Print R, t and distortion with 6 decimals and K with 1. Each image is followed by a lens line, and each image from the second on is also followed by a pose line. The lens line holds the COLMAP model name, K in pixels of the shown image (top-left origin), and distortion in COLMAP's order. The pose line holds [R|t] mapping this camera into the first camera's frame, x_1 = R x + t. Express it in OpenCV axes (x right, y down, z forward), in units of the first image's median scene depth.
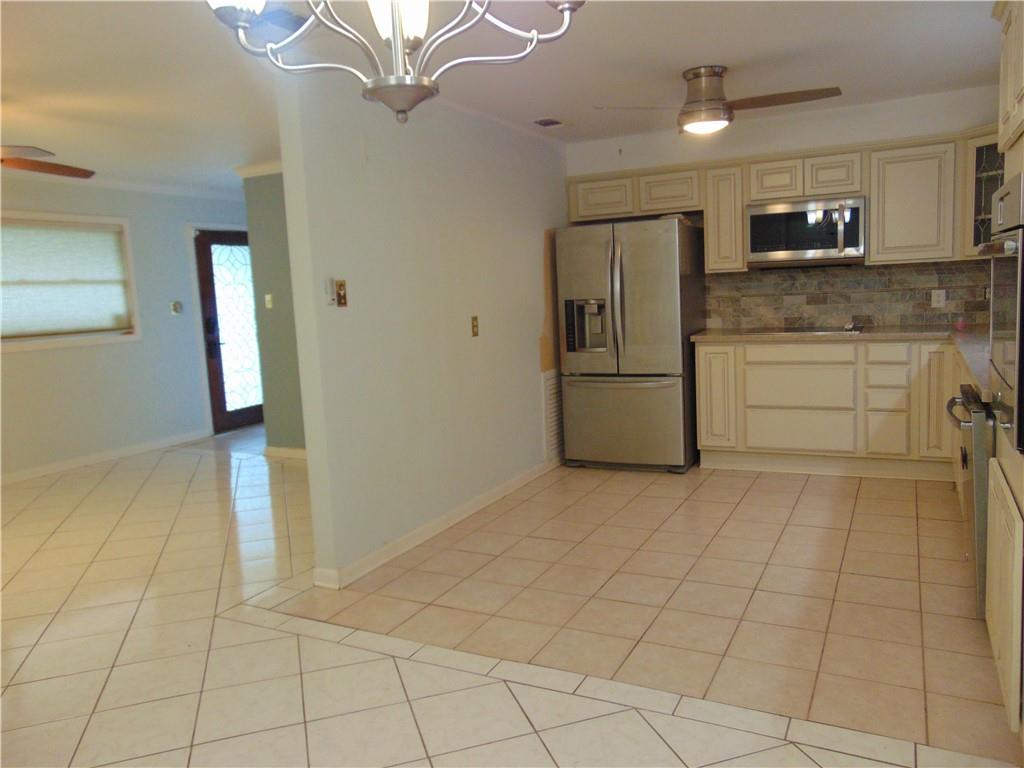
lens RADIAL K [[764.0, 0, 515.5], [0, 764.0, 381.1], [0, 0, 1]] dist [-0.037861, 0.074989]
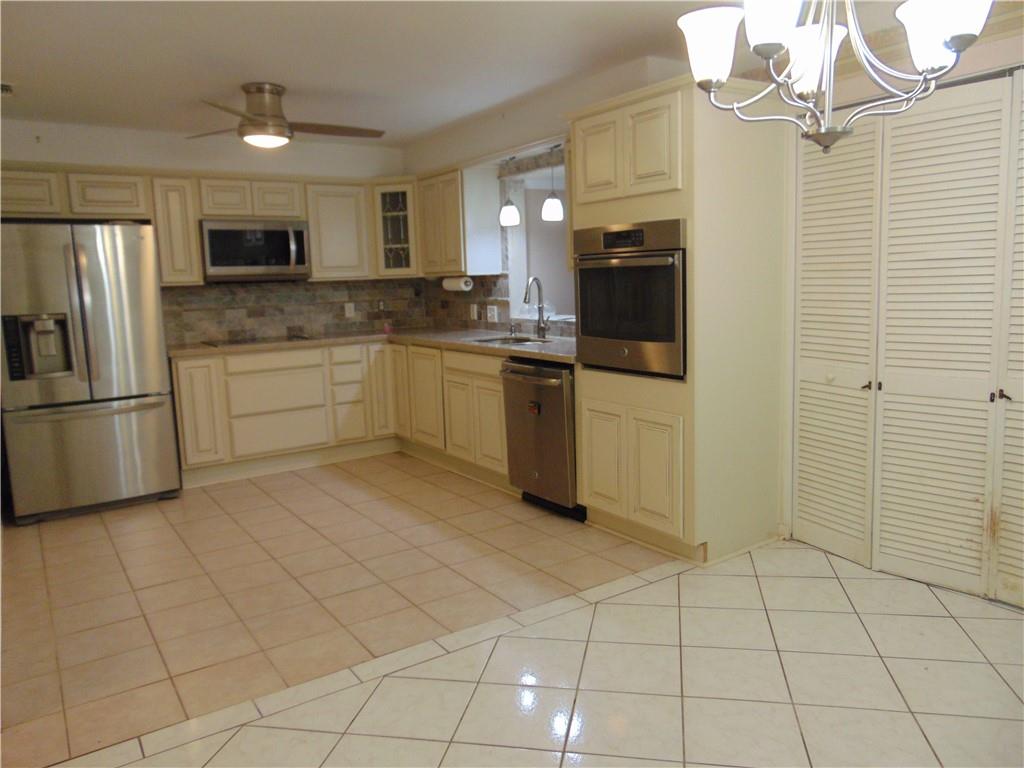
lens RADIAL K [[764.0, 0, 515.5], [0, 764.0, 381.1], [0, 0, 1]] dist [-0.037861, 0.074989]
pose [[0.487829, -0.083426, 0.868944, -0.394075], [0.119591, 0.992424, 0.028142, 0.002546], [-0.864709, 0.090189, 0.494110, 0.169848]]
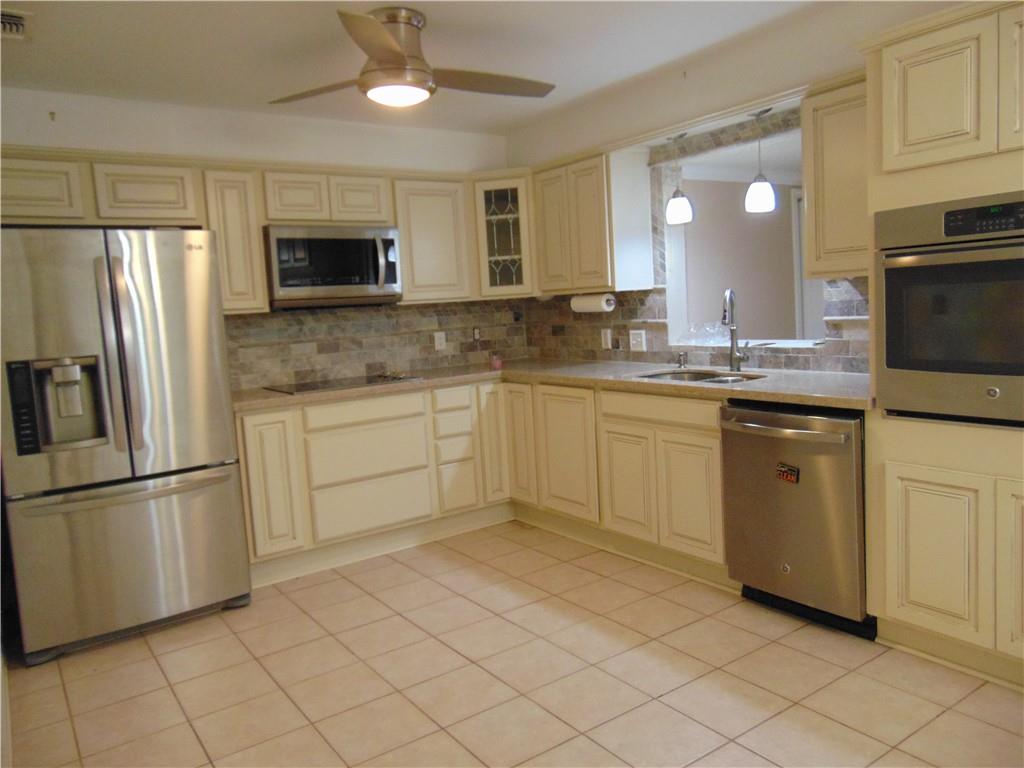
lens RADIAL K [[764.0, 0, 515.5], [0, 764.0, 381.1], [0, 0, 1]] dist [-0.037861, 0.074989]
pose [[0.465616, -0.066251, 0.882504, -0.263736], [0.147487, 0.989058, -0.003565, -0.039924], [-0.872611, 0.131818, 0.470292, 0.464051]]
